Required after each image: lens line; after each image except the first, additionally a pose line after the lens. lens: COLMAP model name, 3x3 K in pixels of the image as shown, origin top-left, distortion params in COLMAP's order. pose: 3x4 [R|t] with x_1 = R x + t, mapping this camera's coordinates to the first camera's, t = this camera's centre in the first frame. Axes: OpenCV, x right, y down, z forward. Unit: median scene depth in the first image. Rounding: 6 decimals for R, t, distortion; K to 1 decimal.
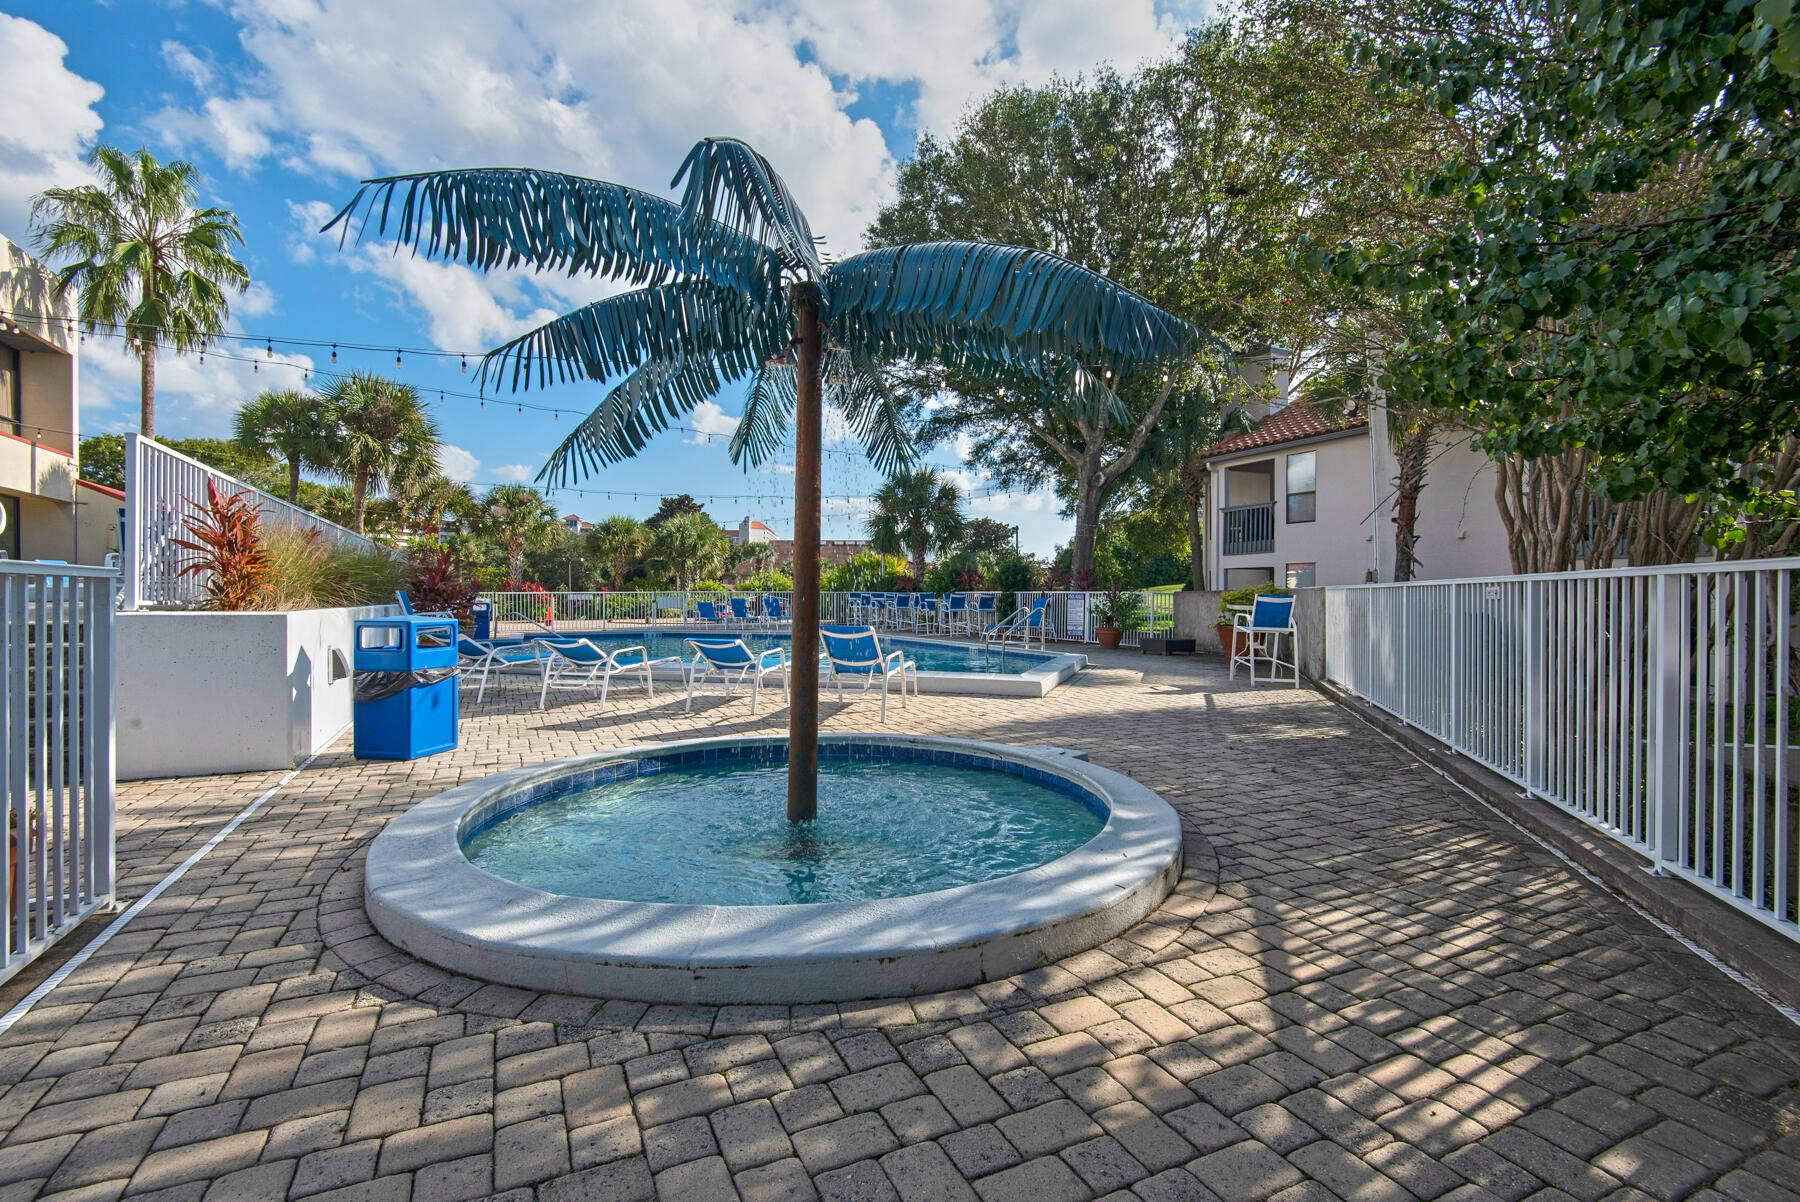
lens RADIAL K [[835.3, 0, 900.5], [0, 835.3, 598.8], [0, 0, 1]] dist [0.000003, -0.000171]
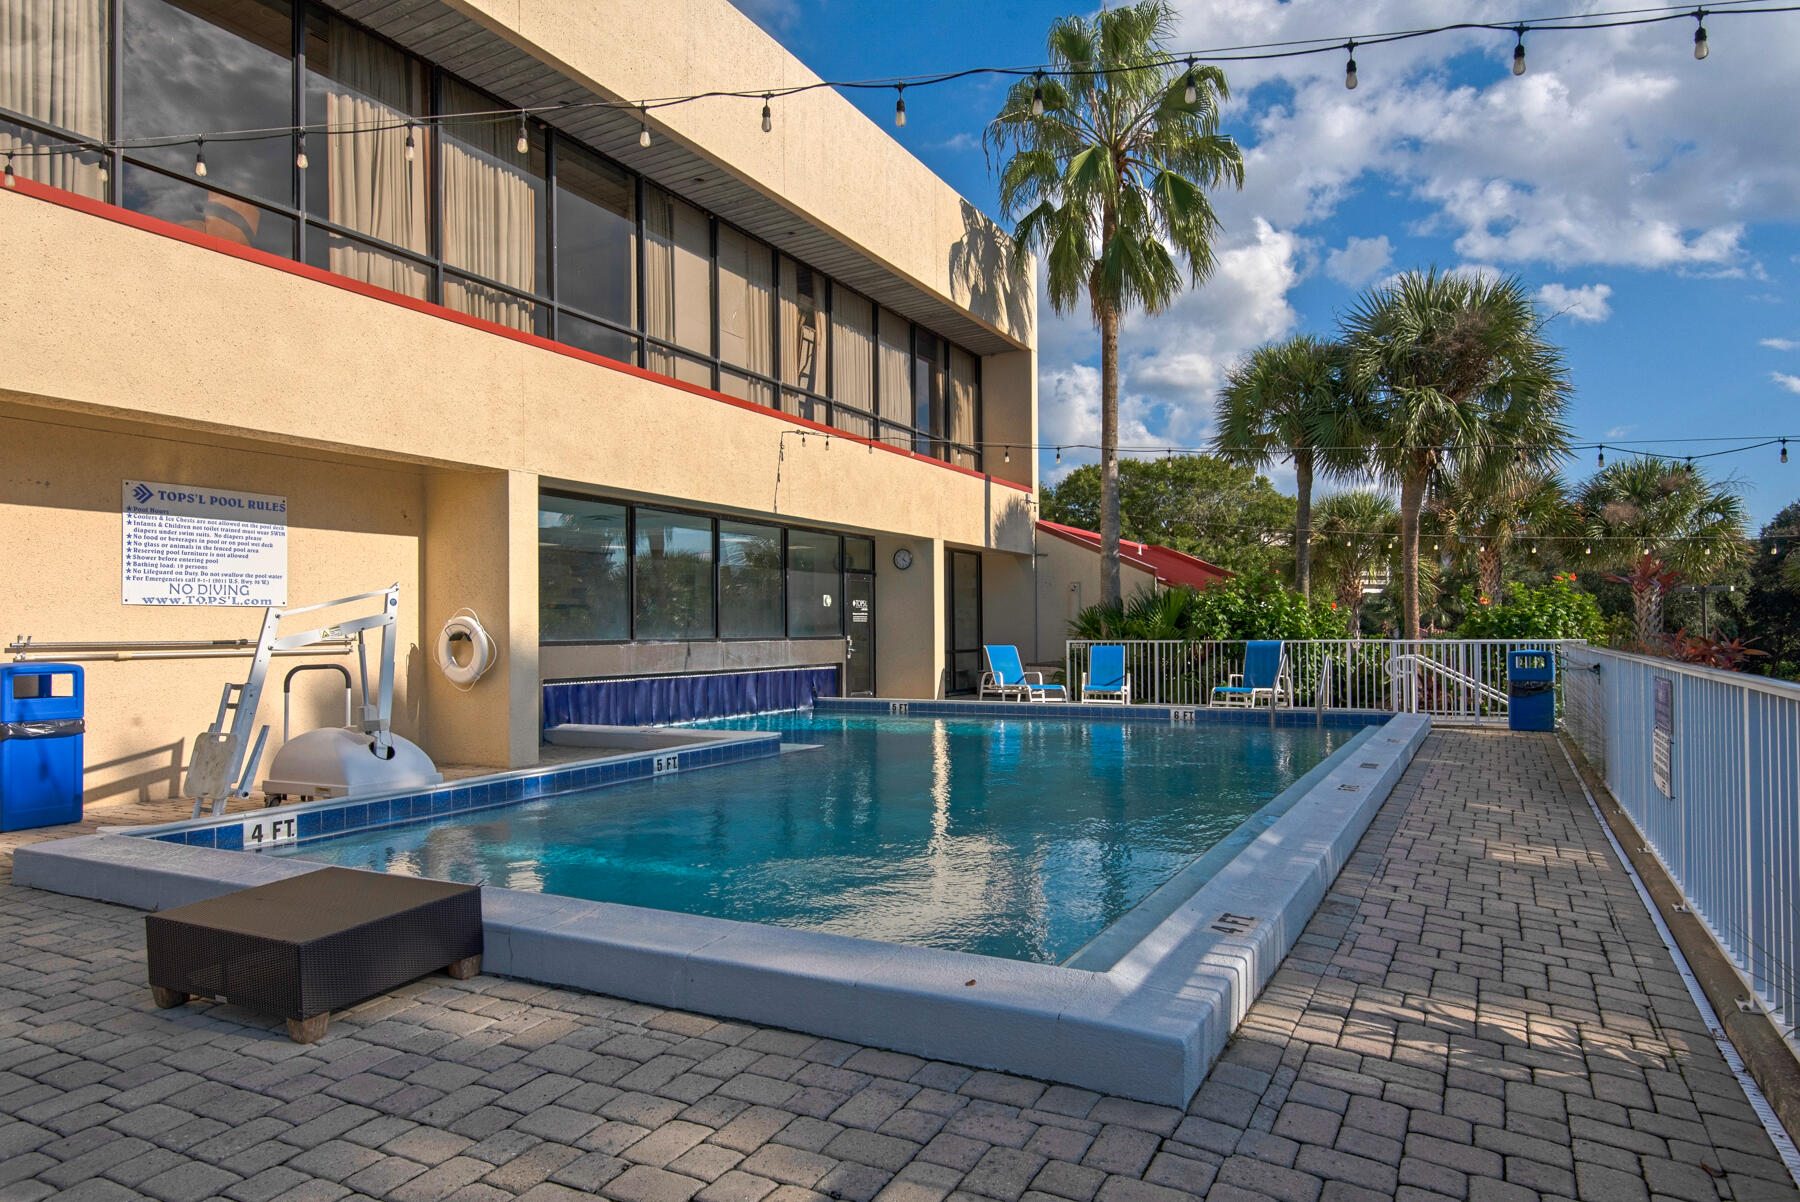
lens RADIAL K [[1145.4, 0, 903.0], [0, 1145.4, 607.7], [0, 0, 1]] dist [-0.002168, 0.000429]
pose [[0.602001, -0.013092, -0.798388, -0.282304], [0.000903, 0.999876, -0.015715, -0.054857], [0.798495, 0.008740, 0.601938, 0.327928]]
